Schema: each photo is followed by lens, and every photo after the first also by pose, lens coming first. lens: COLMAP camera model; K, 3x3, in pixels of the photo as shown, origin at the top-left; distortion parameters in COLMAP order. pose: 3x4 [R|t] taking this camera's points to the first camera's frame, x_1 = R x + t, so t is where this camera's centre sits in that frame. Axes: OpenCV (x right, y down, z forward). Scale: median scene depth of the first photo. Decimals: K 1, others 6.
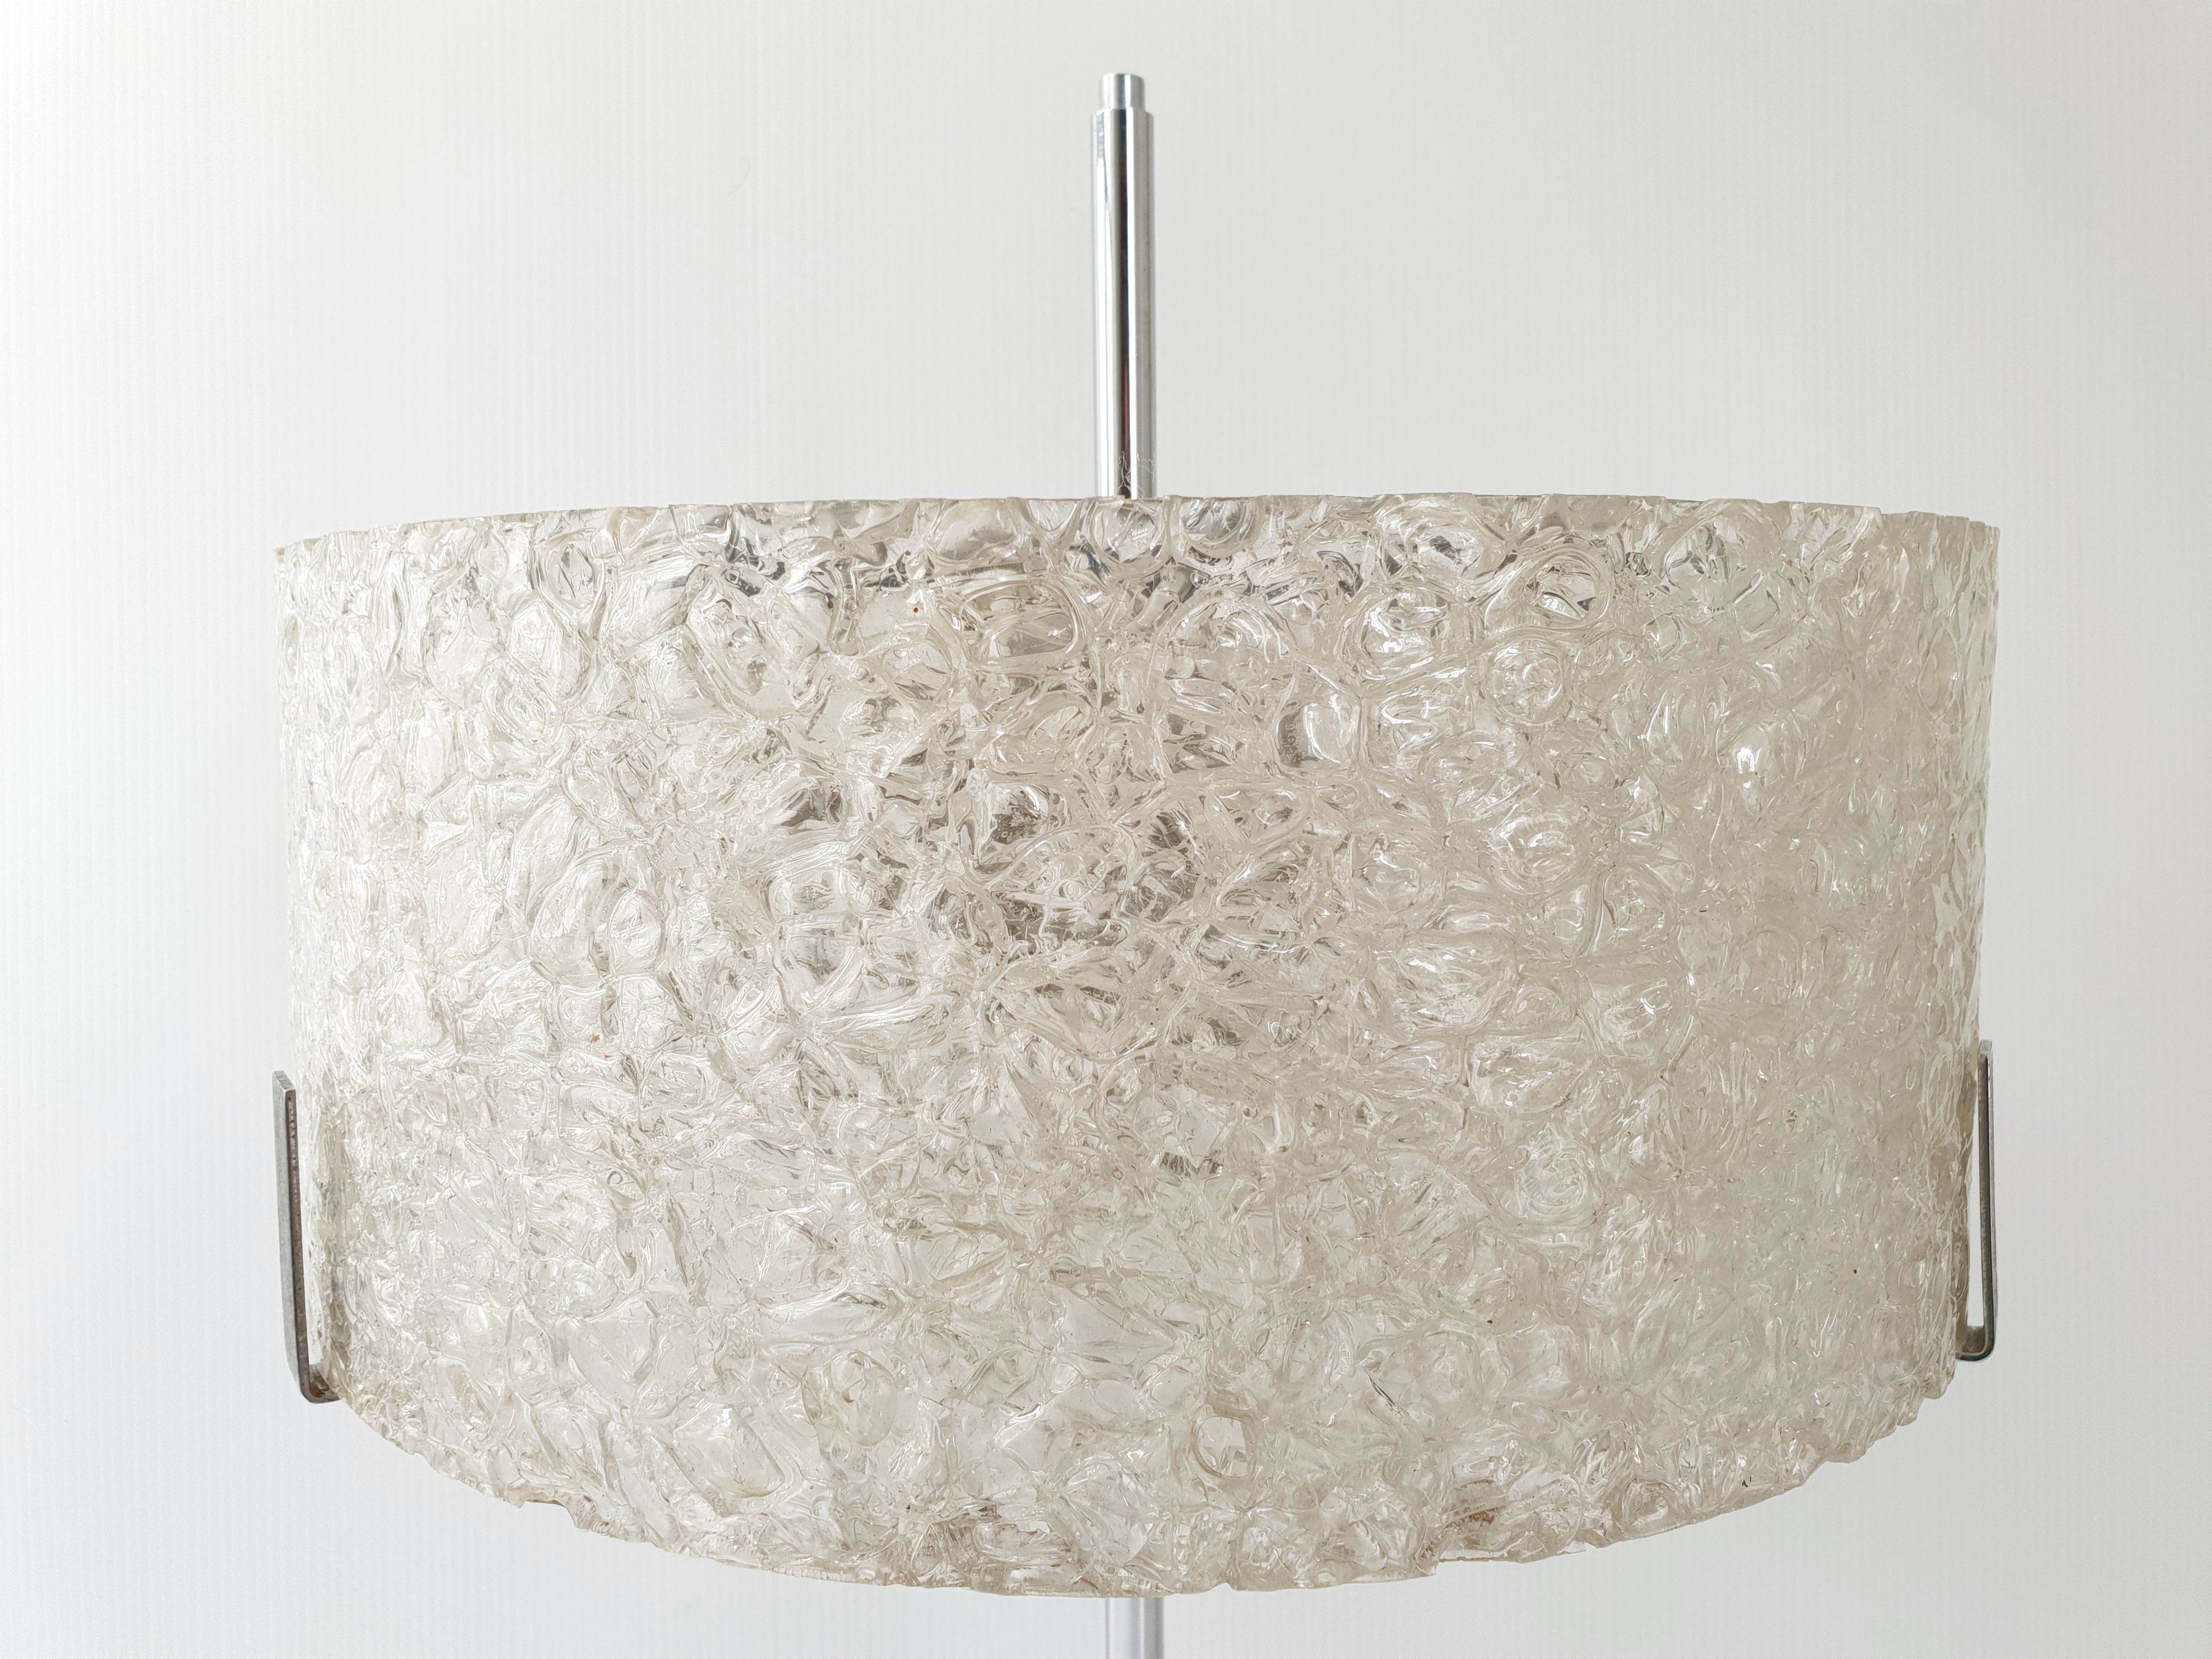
lens RADIAL K [[1667.1, 0, 1111.2], [0, 1667.1, 831.4], [0, 0, 1]] dist [0.008091, -0.000194]
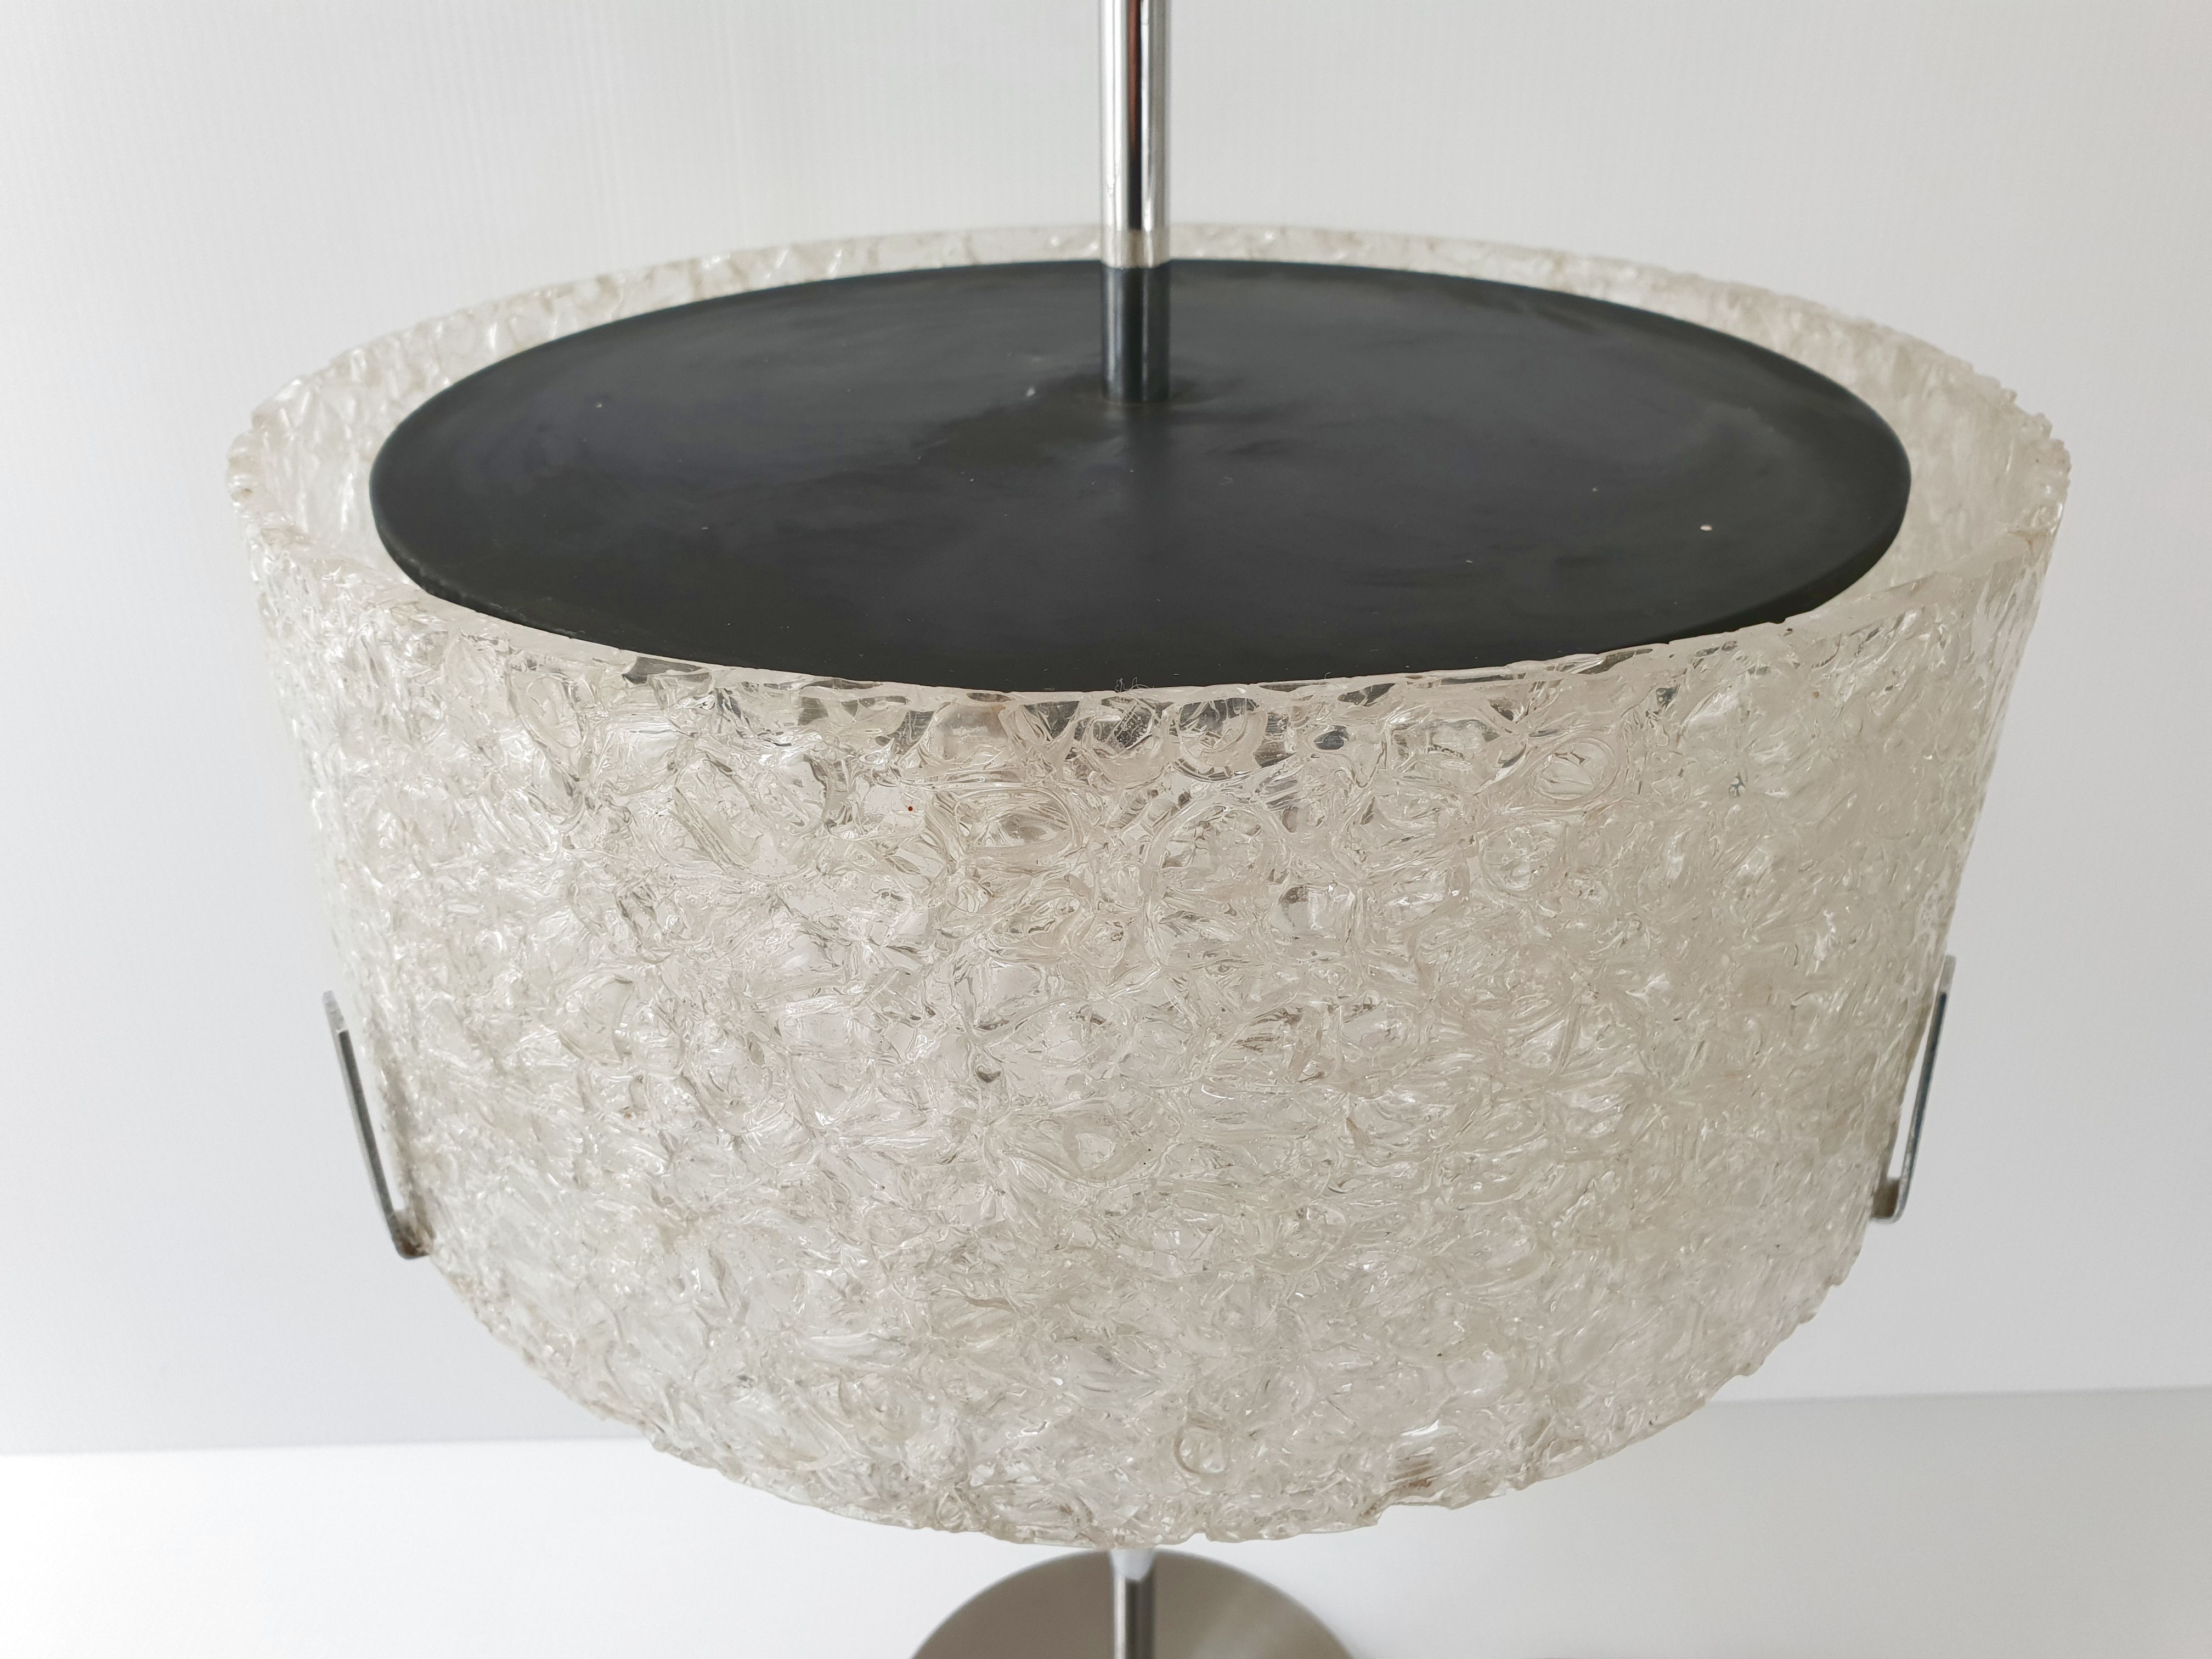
lens RADIAL K [[1667.1, 0, 1101.3], [0, 1667.1, 835.4], [0, 0, 1]] dist [0.008091, -0.000194]
pose [[0.999917, 0.007090, -0.010782, 0.006134], [-0.002616, 0.929549, 0.368688, -0.440636], [0.012636, -0.368629, 0.929491, 0.071825]]
